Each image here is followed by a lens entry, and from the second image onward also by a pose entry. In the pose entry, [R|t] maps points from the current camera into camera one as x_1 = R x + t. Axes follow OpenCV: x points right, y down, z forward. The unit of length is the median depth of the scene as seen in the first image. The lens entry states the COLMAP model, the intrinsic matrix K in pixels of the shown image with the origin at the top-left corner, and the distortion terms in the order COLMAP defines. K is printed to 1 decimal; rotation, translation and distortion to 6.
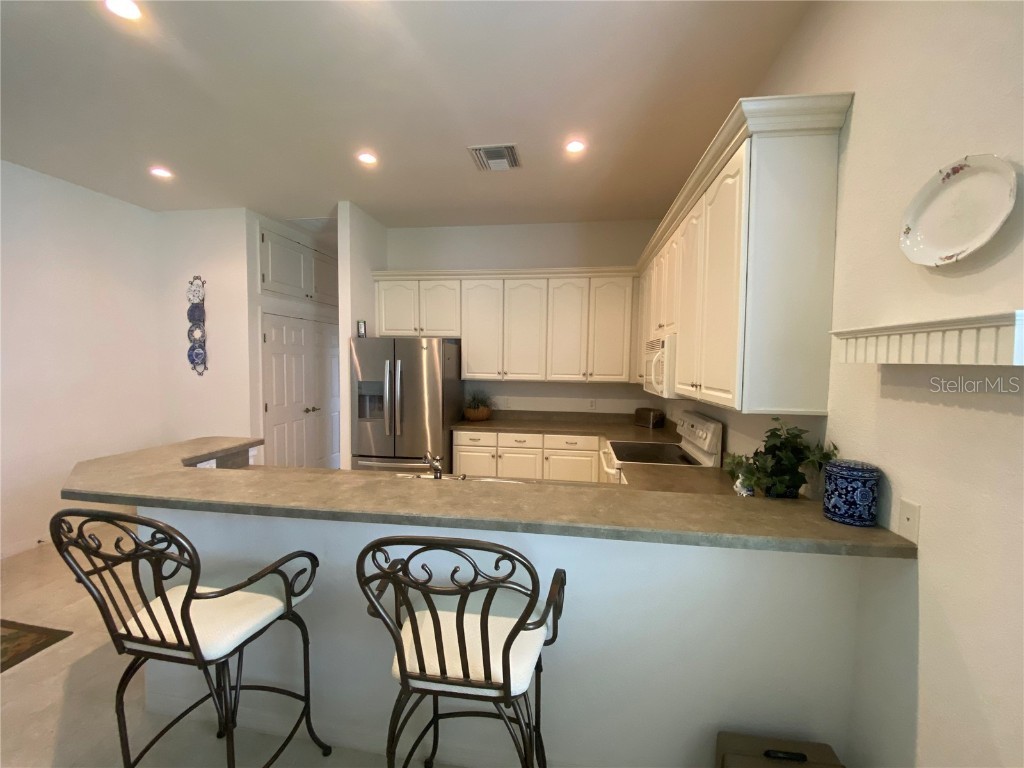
lens RADIAL K [[416.8, 0, 512.0], [0, 416.8, 384.0], [0, 0, 1]] dist [0.020555, -0.019846]
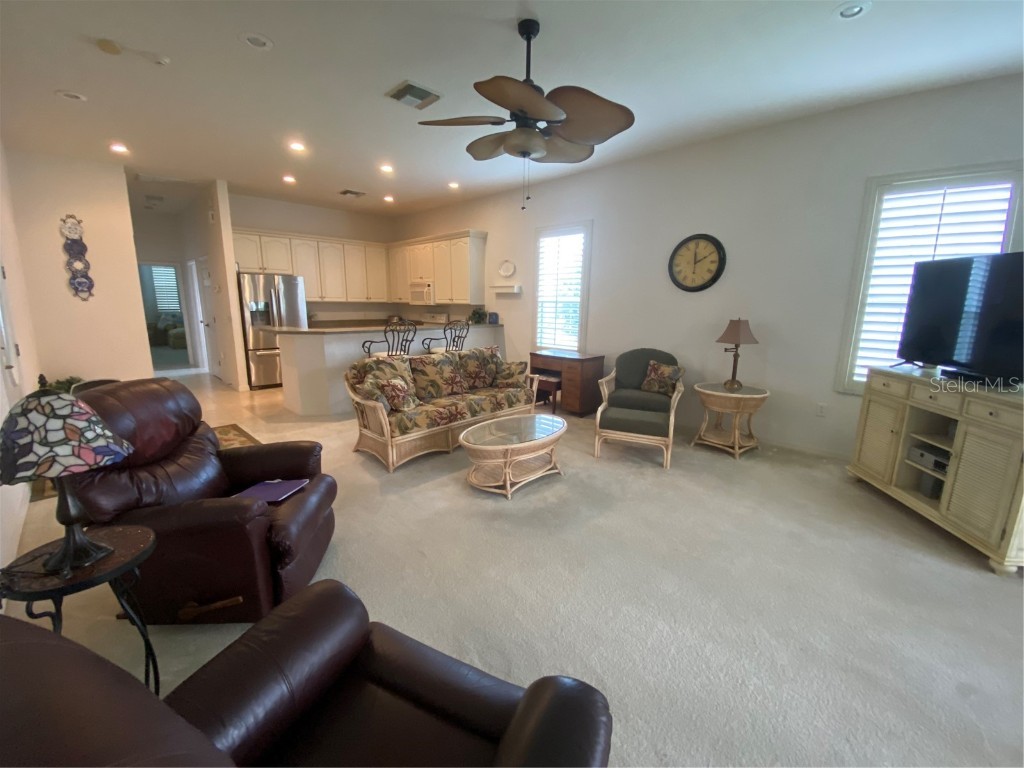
lens RADIAL K [[416.8, 0, 512.0], [0, 416.8, 384.0], [0, 0, 1]] dist [0.020555, -0.019846]
pose [[0.600507, -0.164544, 0.782506, -0.992915], [0.036776, 0.983246, 0.178533, 0.046494], [-0.798773, -0.078433, 0.596498, -0.718521]]
